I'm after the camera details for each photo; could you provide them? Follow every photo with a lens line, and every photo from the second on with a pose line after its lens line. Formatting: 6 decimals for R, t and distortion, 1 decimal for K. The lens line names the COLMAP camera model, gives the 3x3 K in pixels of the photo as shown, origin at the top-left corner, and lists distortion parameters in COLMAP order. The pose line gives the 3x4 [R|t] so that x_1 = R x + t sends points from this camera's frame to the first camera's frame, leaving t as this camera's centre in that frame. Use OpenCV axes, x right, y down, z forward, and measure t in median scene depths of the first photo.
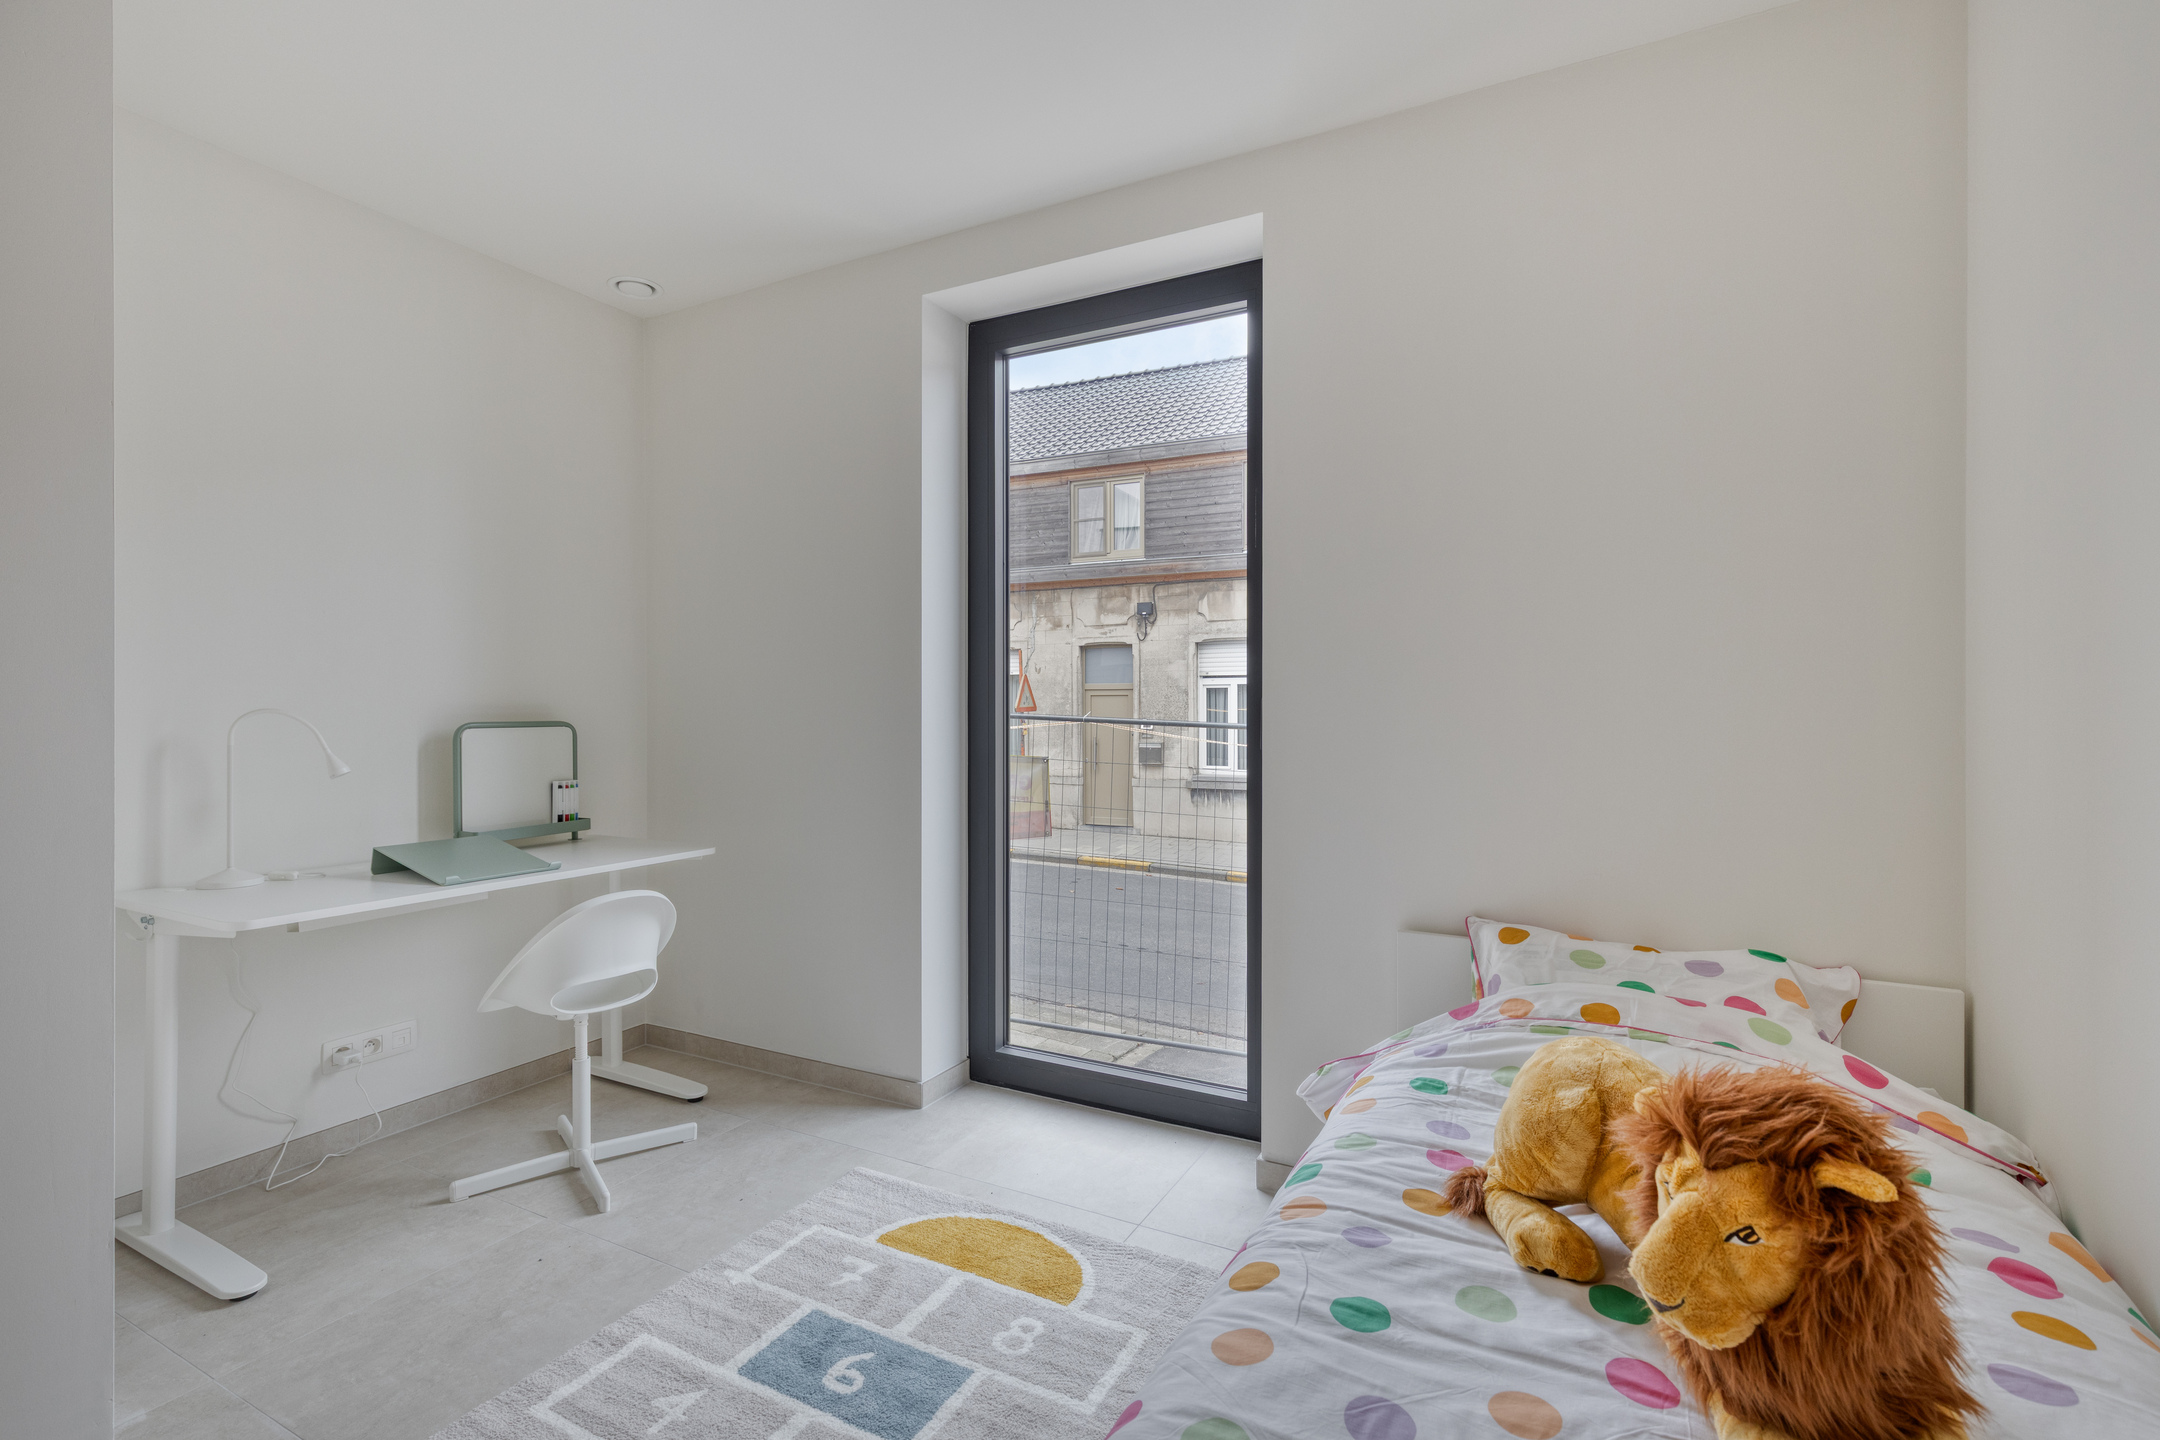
lens RADIAL K [[979.2, 0, 1079.7], [0, 979.2, 703.8], [0, 0, 1]] dist [0.003401, 0.000490]
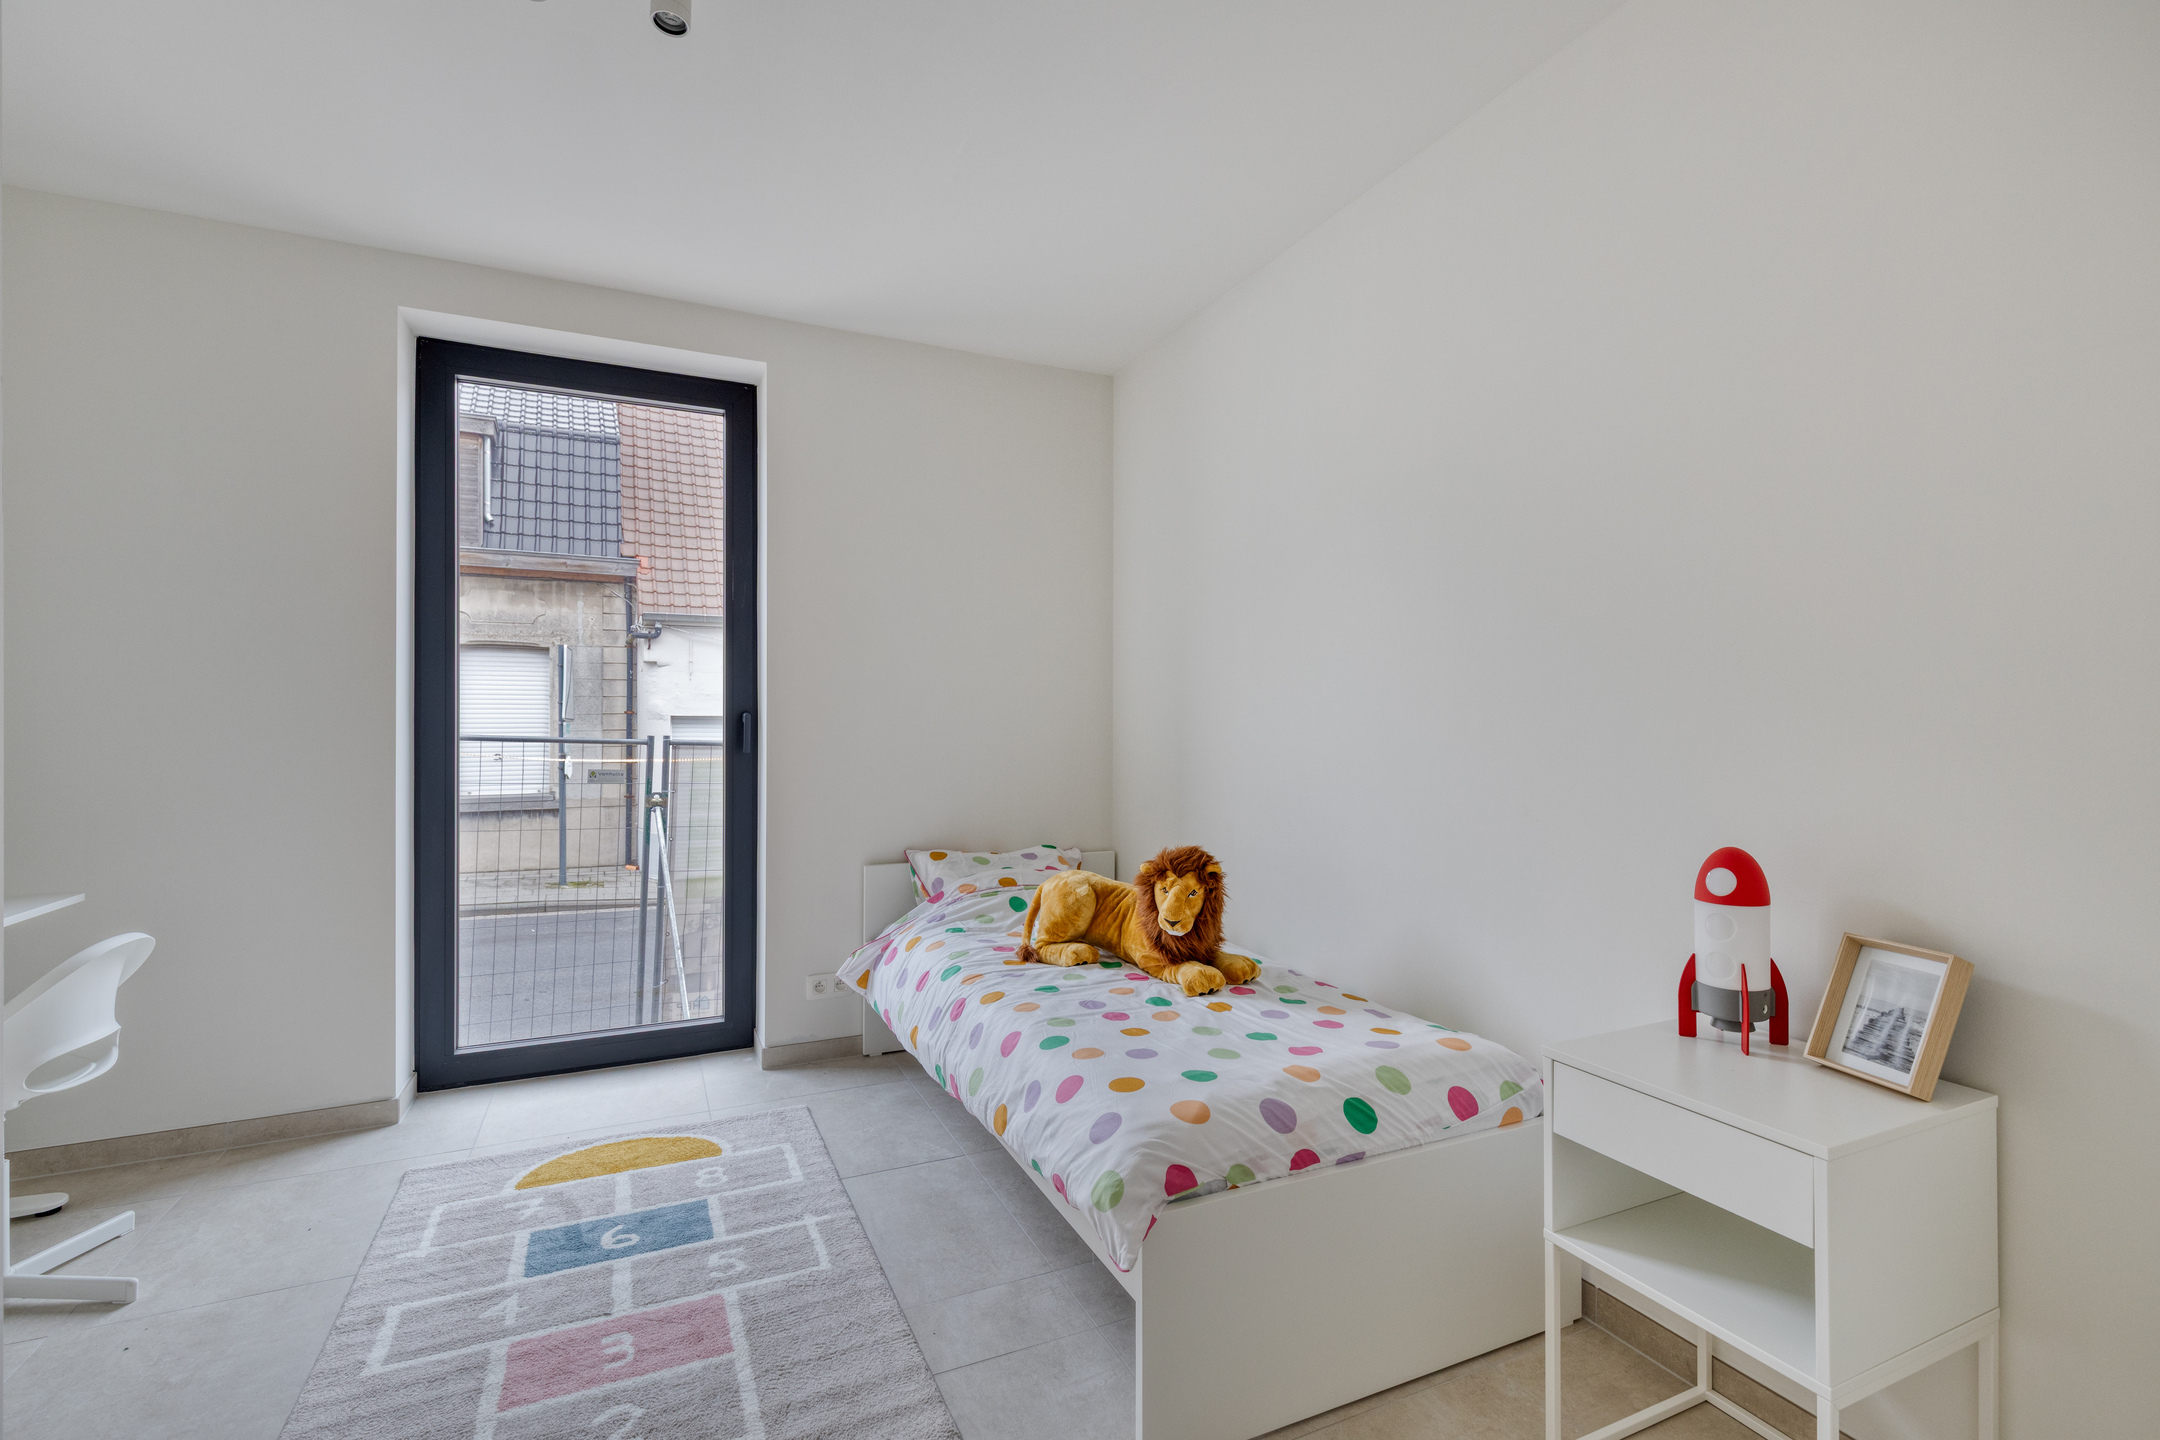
lens RADIAL K [[979.2, 0, 1080.2], [0, 979.2, 719.9], [0, 0, 1]] dist [0.003401, 0.000490]
pose [[0.605994, -0.000130, 0.795469, -0.830342], [-0.003451, 0.999990, 0.002792, -0.004558], [-0.795462, -0.004437, 0.605988, -0.243249]]
